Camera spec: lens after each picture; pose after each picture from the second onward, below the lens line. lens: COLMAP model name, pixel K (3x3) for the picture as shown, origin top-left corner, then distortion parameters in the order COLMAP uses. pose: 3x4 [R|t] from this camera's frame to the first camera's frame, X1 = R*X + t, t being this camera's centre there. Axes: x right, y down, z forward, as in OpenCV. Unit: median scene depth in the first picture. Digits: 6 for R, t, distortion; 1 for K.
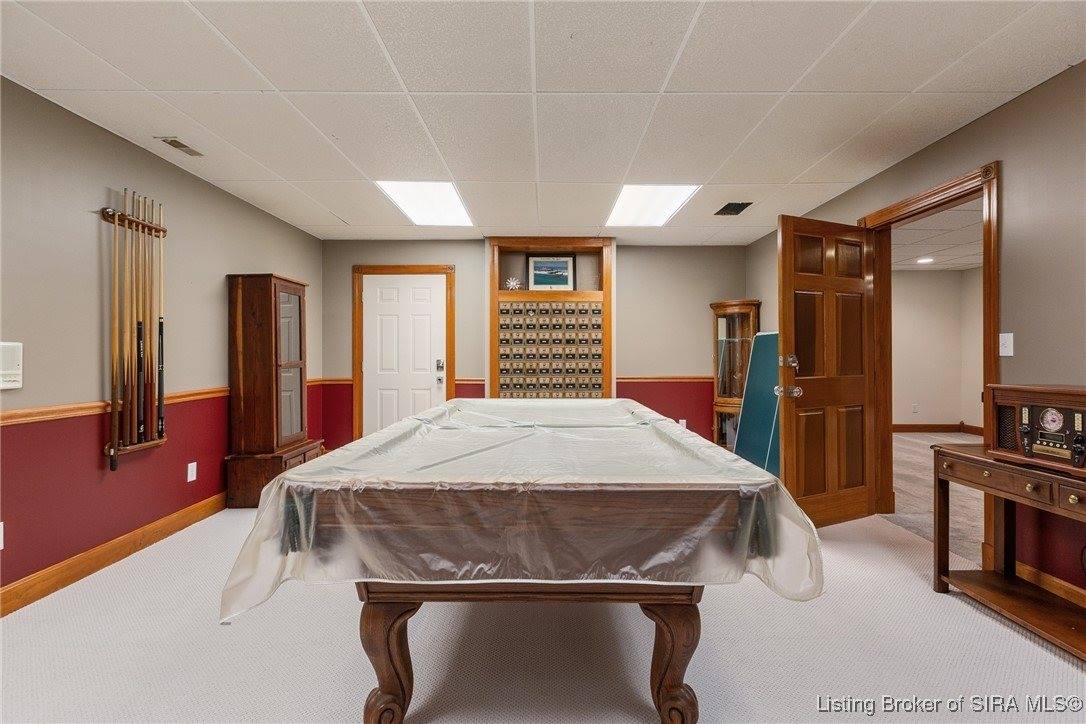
lens RADIAL K [[487.0, 0, 544.4], [0, 487.0, 354.4], [0, 0, 1]] dist [0.002855, 0.000068]
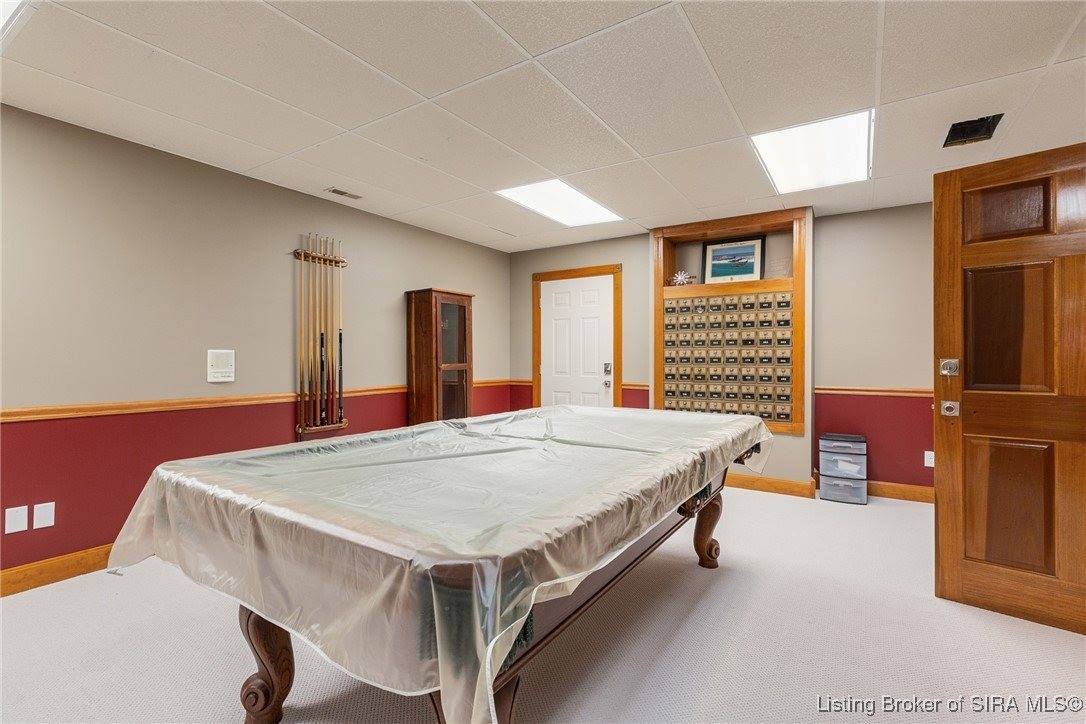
lens RADIAL K [[487.0, 0, 546.3], [0, 487.0, 366.3], [0, 0, 1]] dist [0.002855, 0.000068]
pose [[0.842413, 0.010158, -0.538737, 0.210155], [0.000084, 0.999820, 0.018983, -0.001366], [0.538833, -0.016037, 0.842260, 0.120258]]
